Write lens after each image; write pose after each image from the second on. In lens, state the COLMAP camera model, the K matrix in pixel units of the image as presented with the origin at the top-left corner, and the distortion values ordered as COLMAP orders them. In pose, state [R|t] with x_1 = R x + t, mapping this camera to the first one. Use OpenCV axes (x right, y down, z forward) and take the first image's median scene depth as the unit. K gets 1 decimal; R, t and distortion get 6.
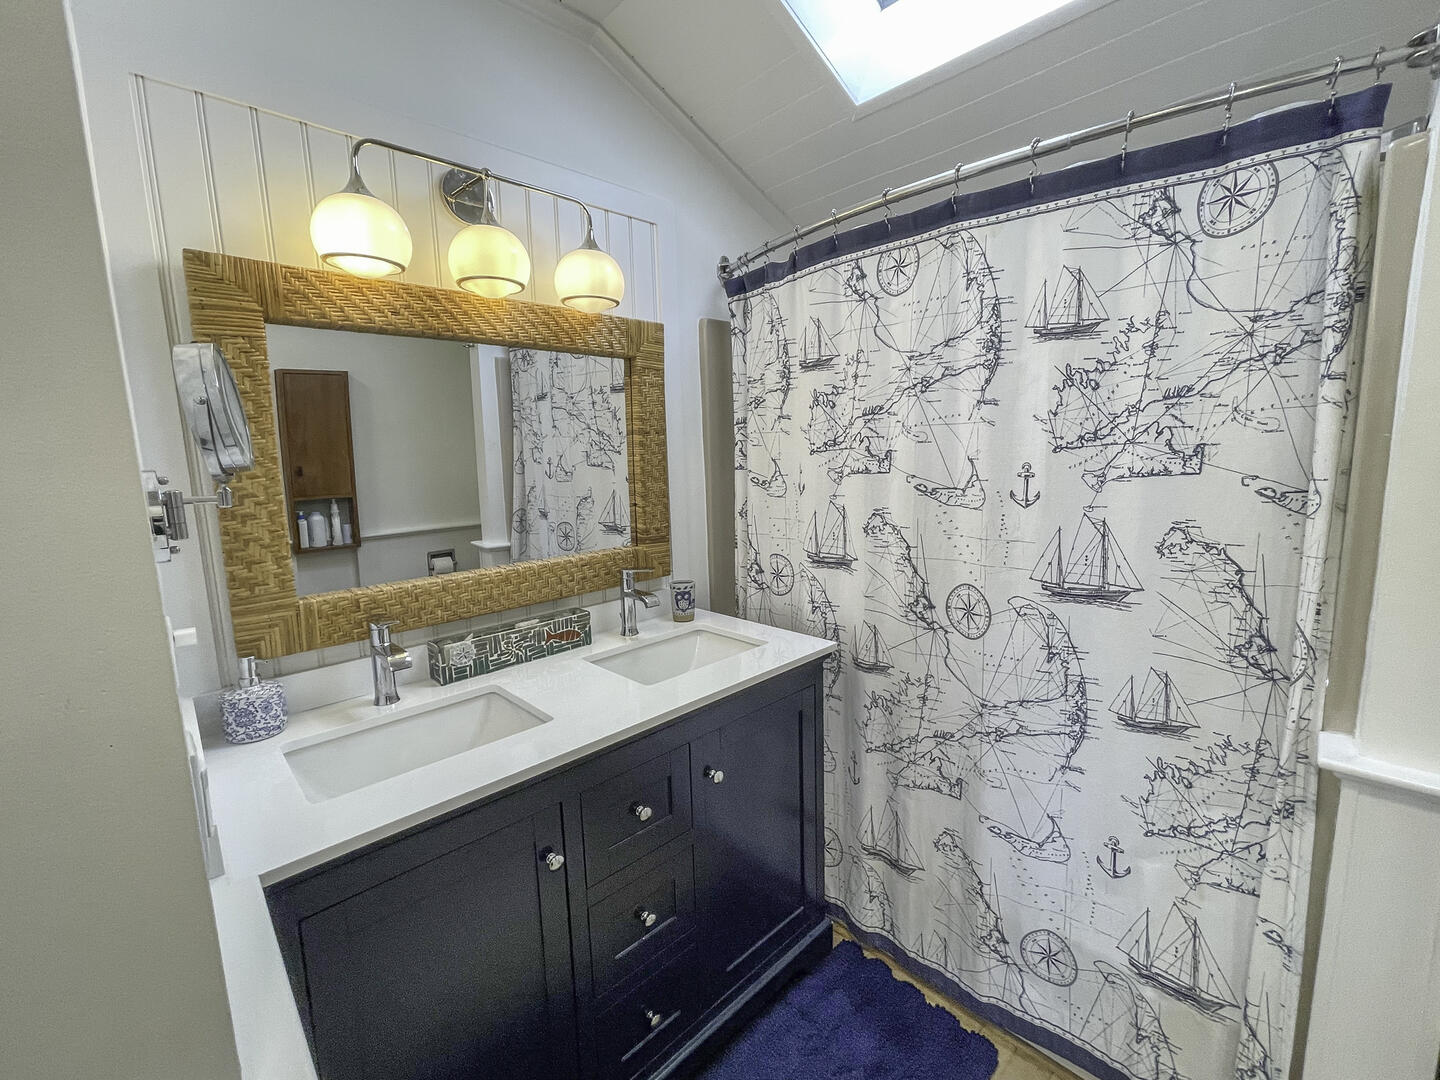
lens RADIAL K [[603.5, 0, 714.1], [0, 603.5, 535.0], [0, 0, 1]] dist [-0.003478, 0.000385]
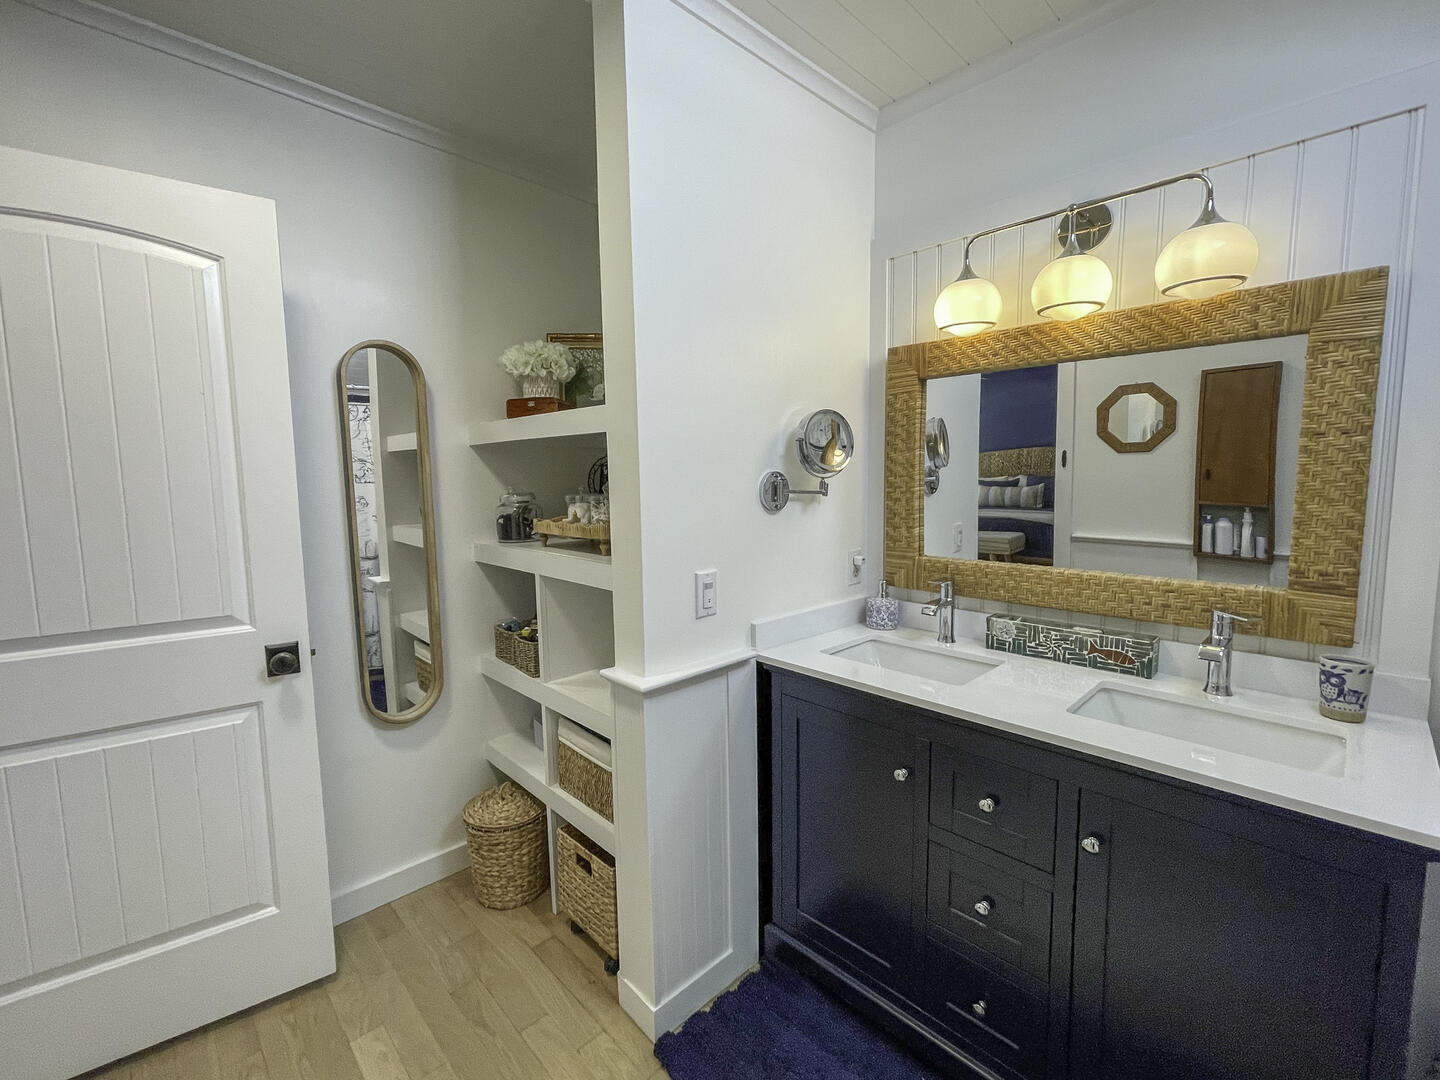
lens RADIAL K [[603.5, 0, 714.1], [0, 603.5, 535.0], [0, 0, 1]] dist [-0.003478, 0.000385]
pose [[0.024621, 0.126752, -0.991629, 0.667260], [-0.130488, 0.983851, 0.122518, -0.054243], [0.991144, 0.126379, 0.040763, 0.327266]]
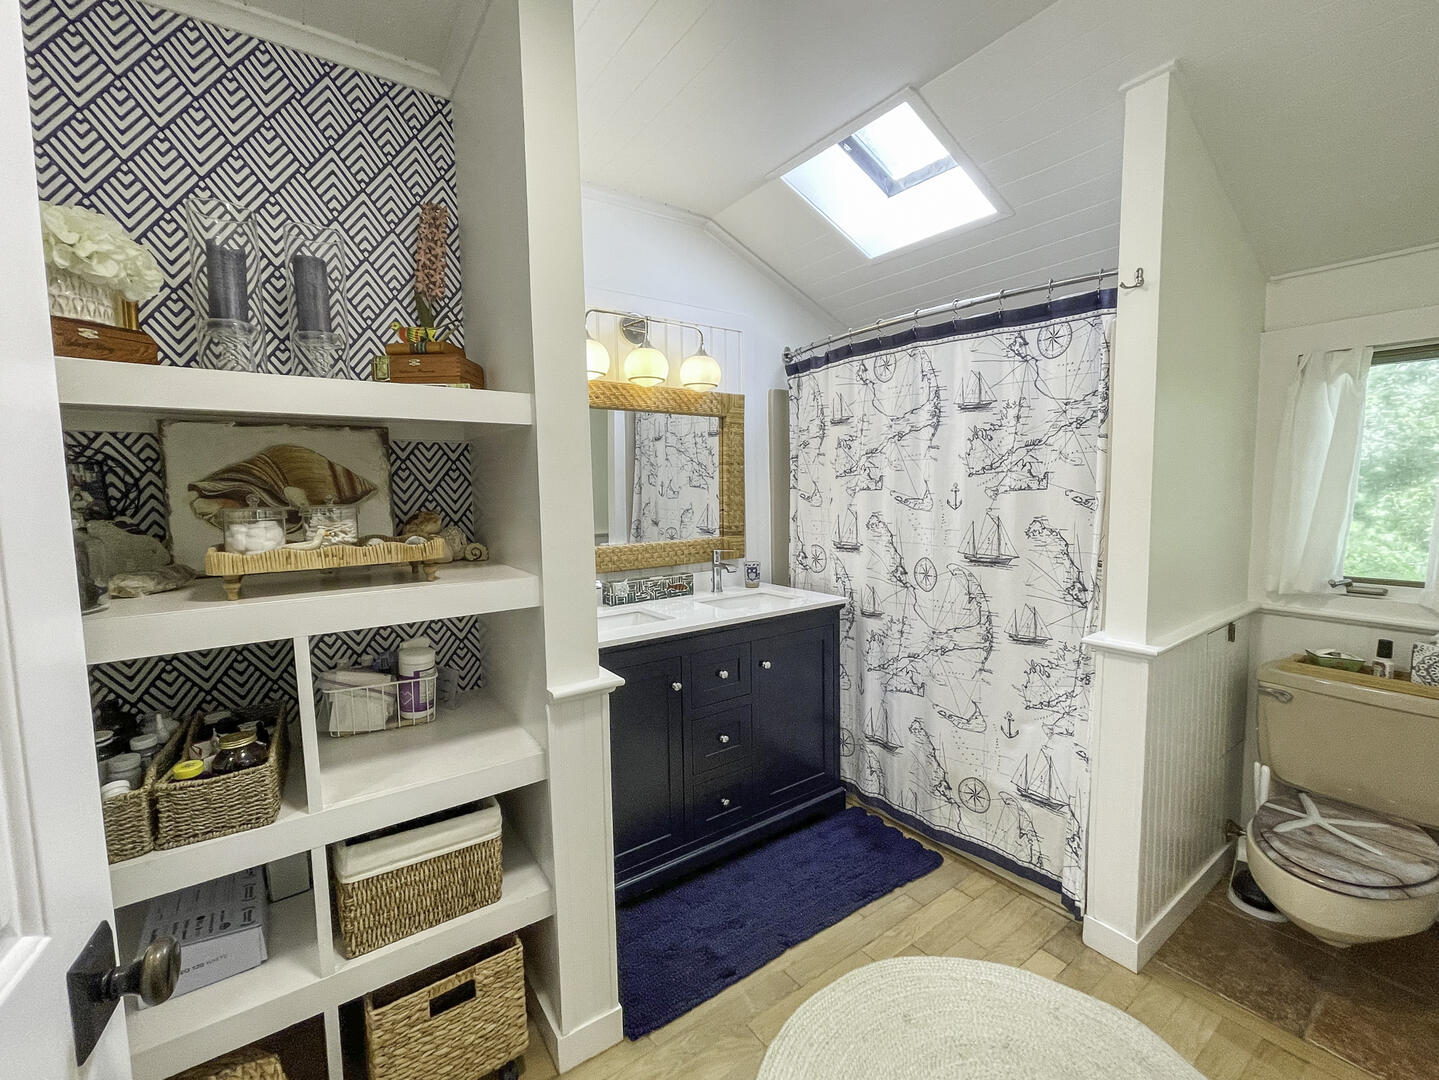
lens RADIAL K [[603.1, 0, 713.6], [0, 603.1, 535.0], [0, 0, 1]] dist [-0.003478, 0.000385]
pose [[0.990007, 0.023908, -0.138979, 0.072407], [-0.031240, 0.998219, -0.050815, 0.109626], [0.137516, 0.054649, 0.988991, -0.622317]]
